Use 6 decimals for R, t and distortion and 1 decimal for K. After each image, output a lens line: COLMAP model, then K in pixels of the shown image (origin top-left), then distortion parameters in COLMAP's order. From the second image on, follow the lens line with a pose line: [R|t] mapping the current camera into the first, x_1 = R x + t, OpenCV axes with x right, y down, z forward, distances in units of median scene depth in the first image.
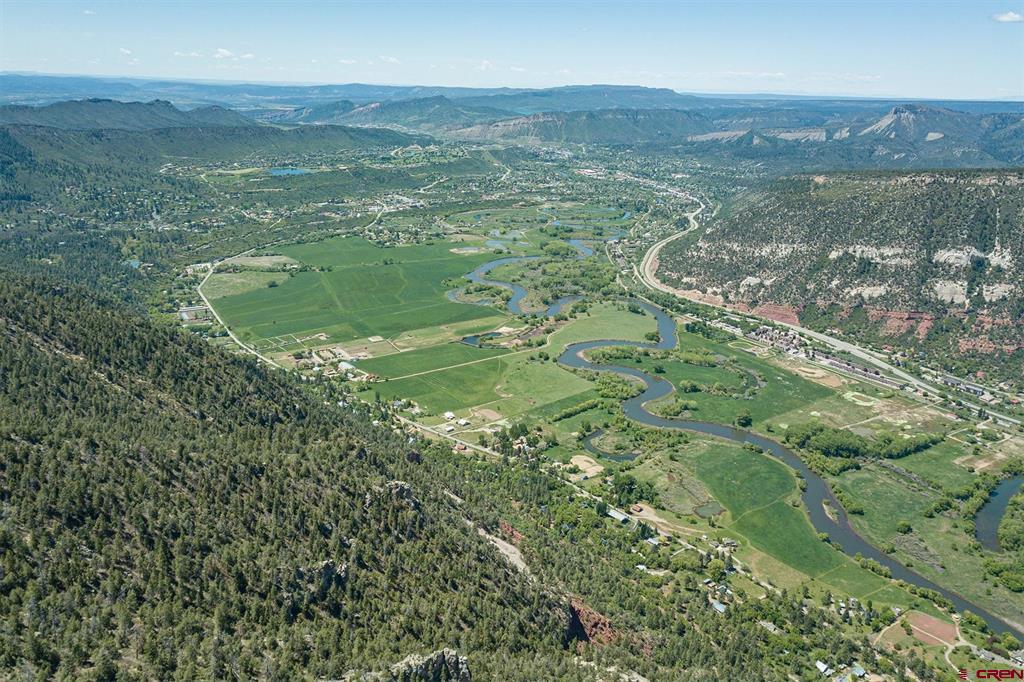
lens RADIAL K [[762.3, 0, 511.6], [0, 762.3, 315.5], [0, 0, 1]] dist [0.034967, -0.009457]
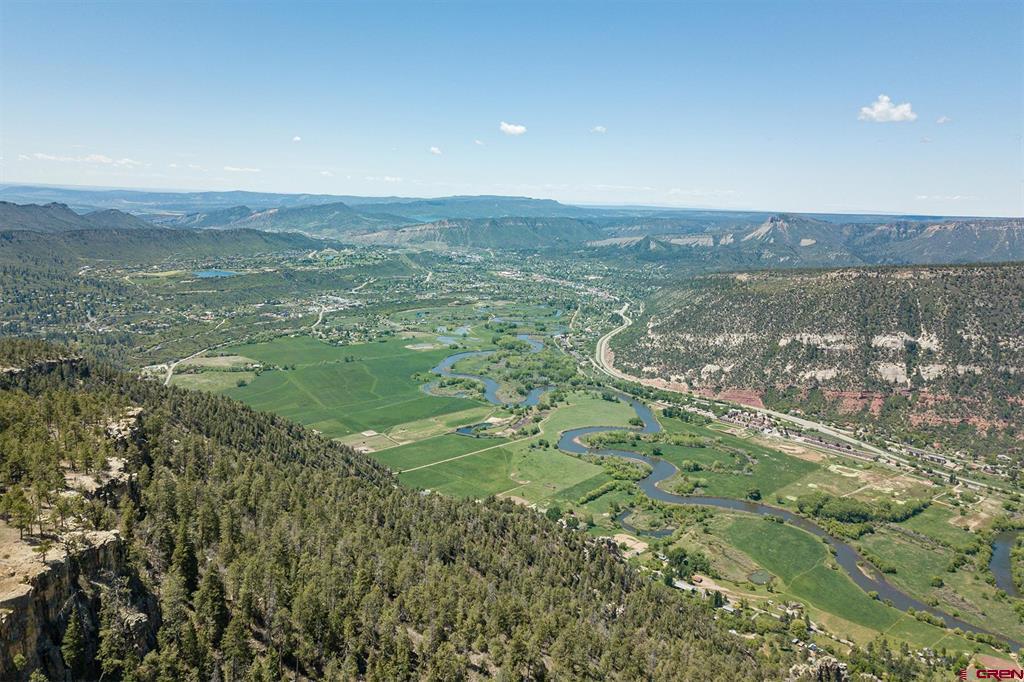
lens RADIAL K [[762.3, 0, 511.6], [0, 762.3, 315.5], [0, 0, 1]] dist [0.034967, -0.009457]
pose [[0.988646, -0.012990, 0.149703, -0.122119], [0.033195, 0.990523, -0.133272, 0.015125], [-0.146553, 0.136728, 0.979708, -0.013072]]
